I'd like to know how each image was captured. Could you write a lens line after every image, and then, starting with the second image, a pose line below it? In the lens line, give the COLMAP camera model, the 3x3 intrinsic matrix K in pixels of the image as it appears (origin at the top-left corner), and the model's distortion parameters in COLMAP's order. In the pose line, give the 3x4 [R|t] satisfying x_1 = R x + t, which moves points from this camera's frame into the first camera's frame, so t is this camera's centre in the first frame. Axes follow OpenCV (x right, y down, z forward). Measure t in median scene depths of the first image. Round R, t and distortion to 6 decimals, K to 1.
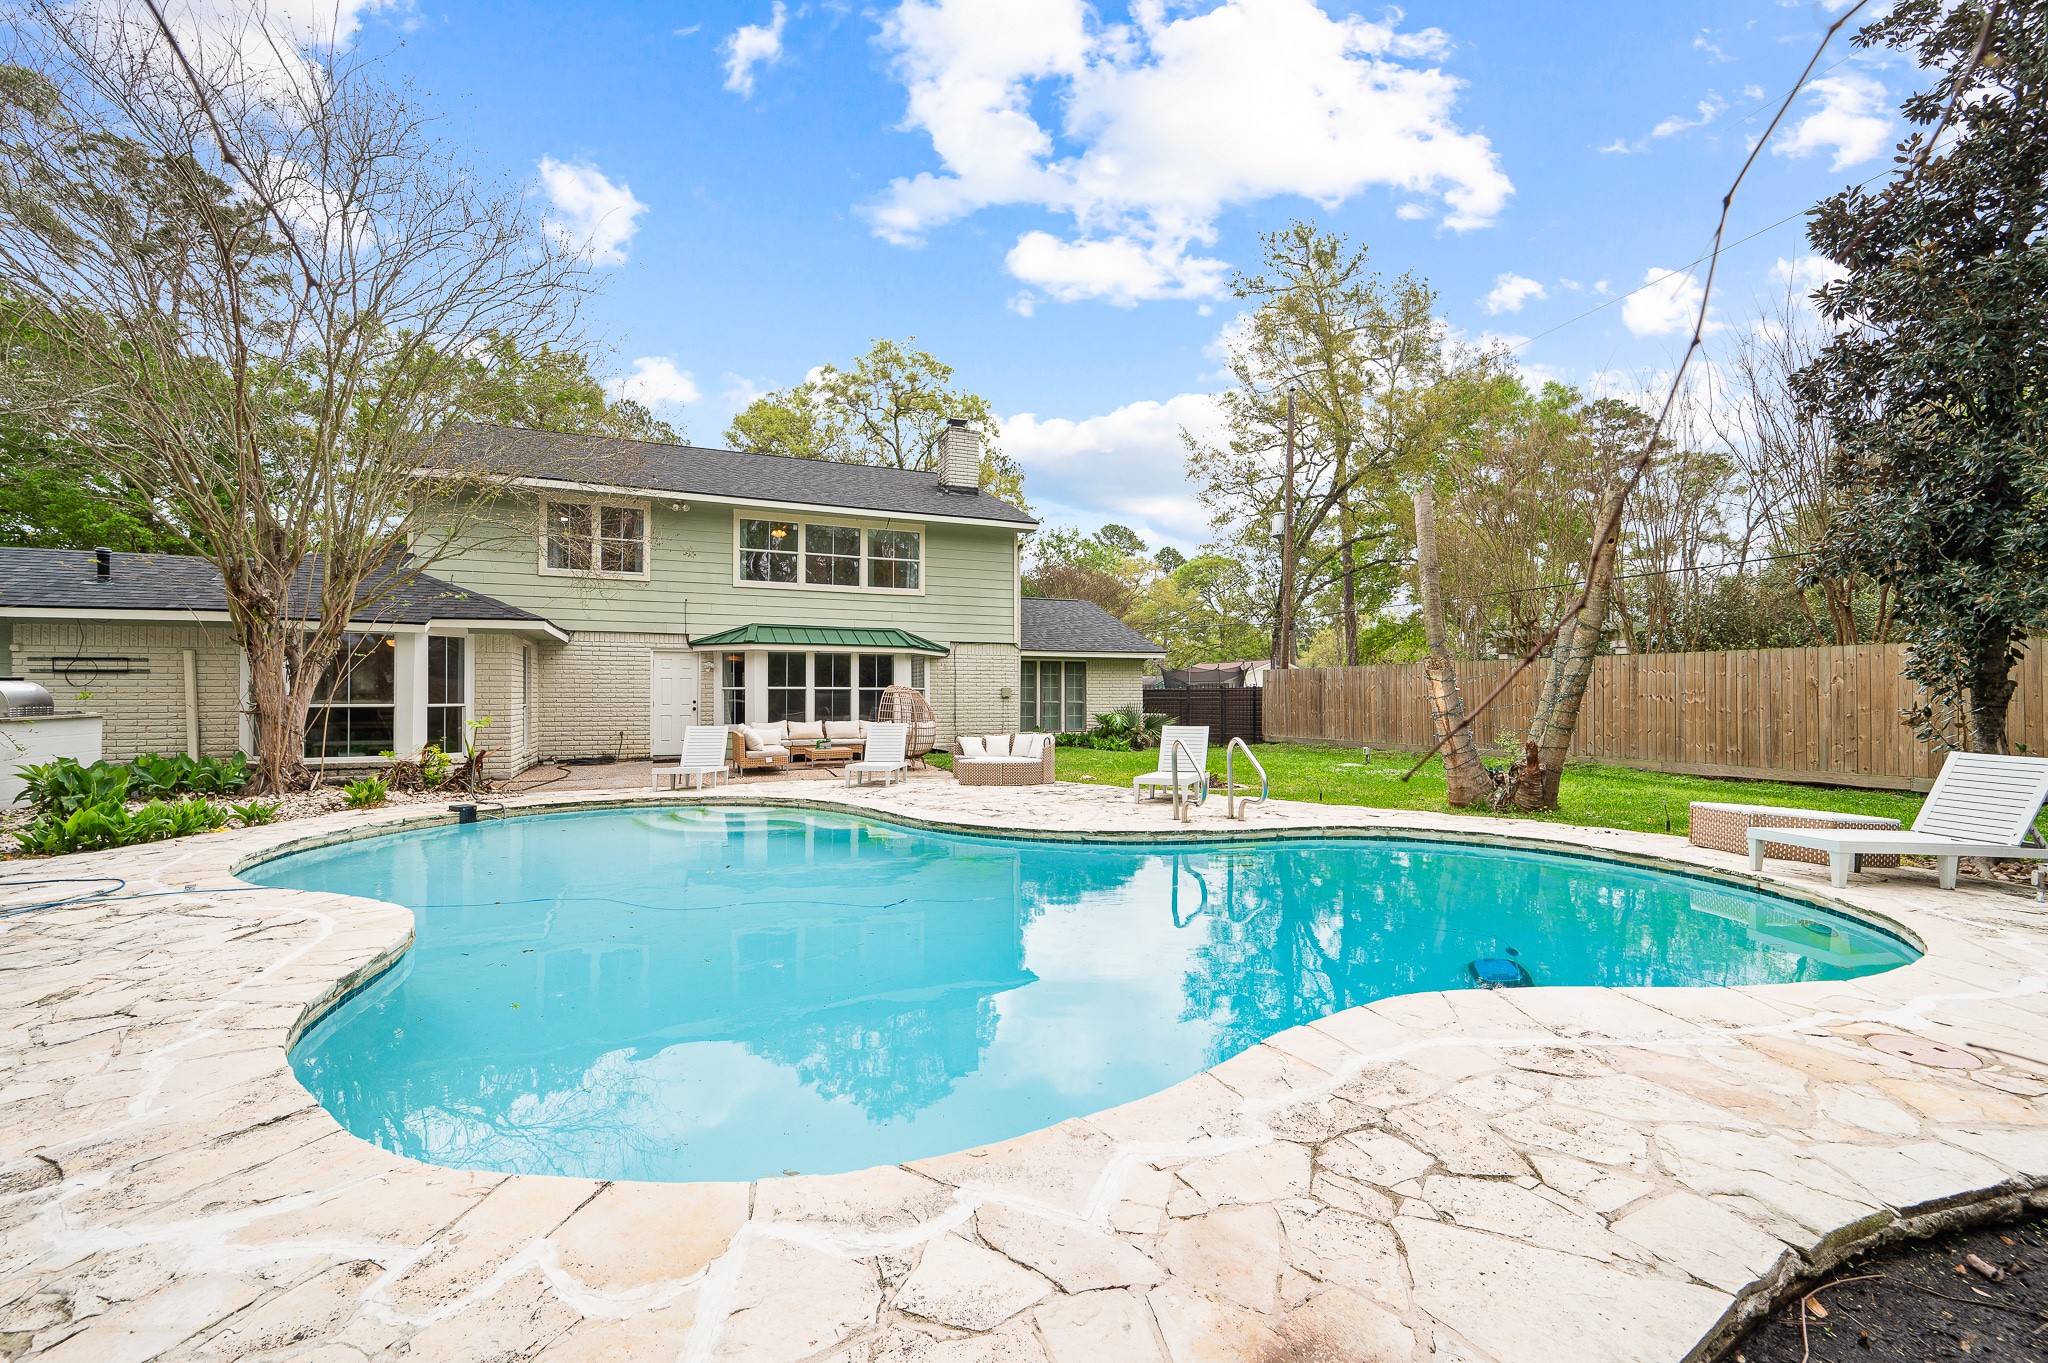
lens RADIAL K [[833.6, 0, 1024.0], [0, 833.6, 681.5], [0, 0, 1]] dist [0.000968, -0.000100]
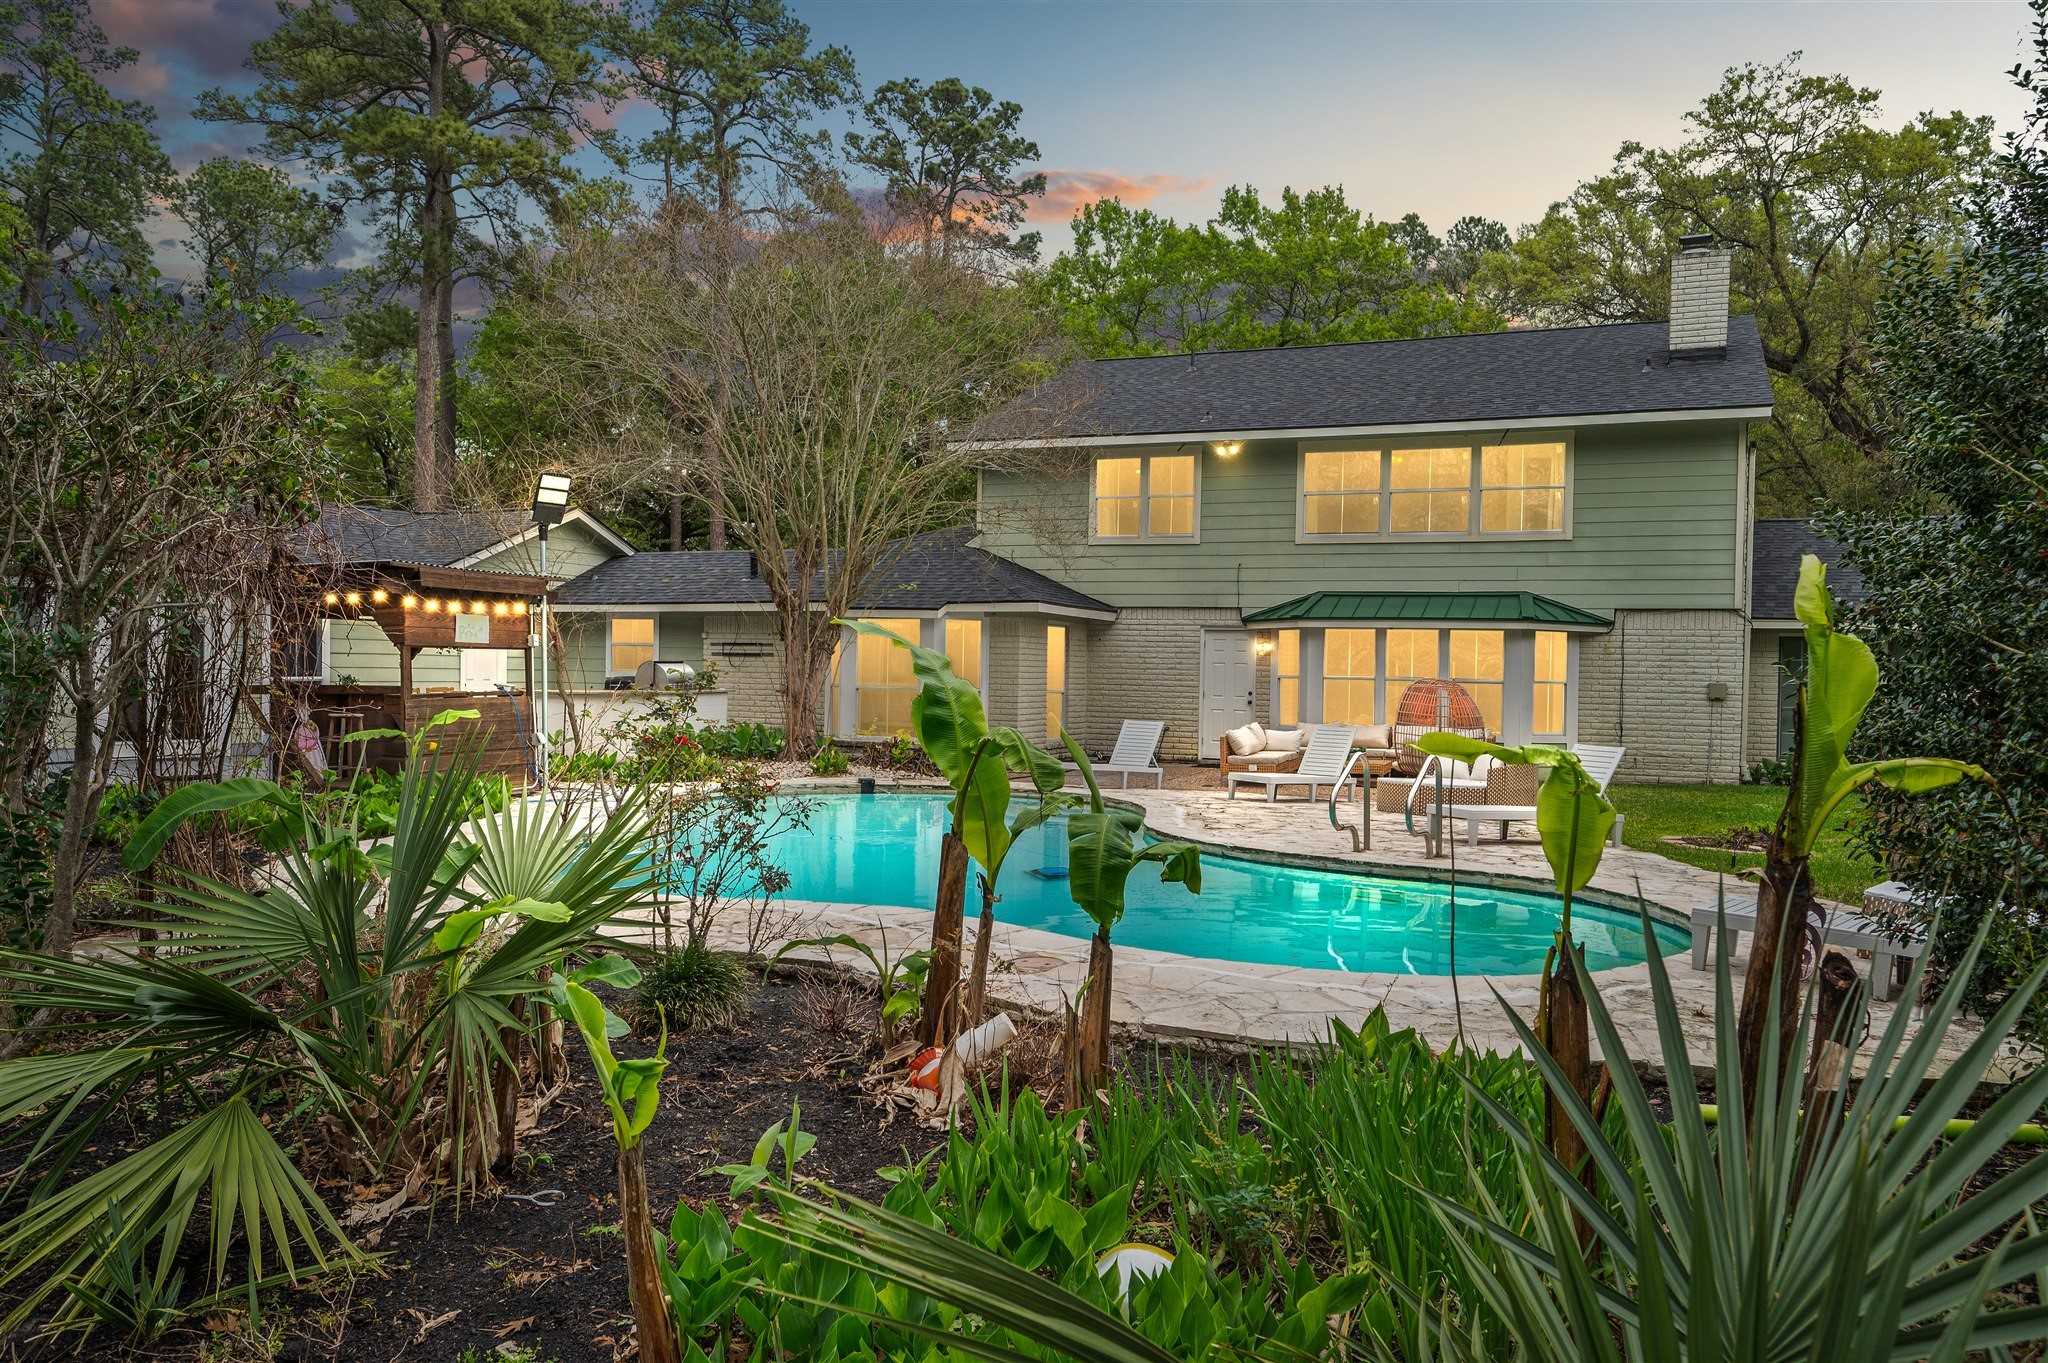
lens RADIAL K [[1564.4, 0, 1024.0], [0, 1564.4, 681.5], [0, 0, 1]] dist [-0.006739, -0.003726]
pose [[0.671226, 0.020415, -0.740971, 0.556069], [-0.008891, 0.999770, 0.019491, -0.014004], [0.741199, -0.006495, 0.671254, -0.144830]]
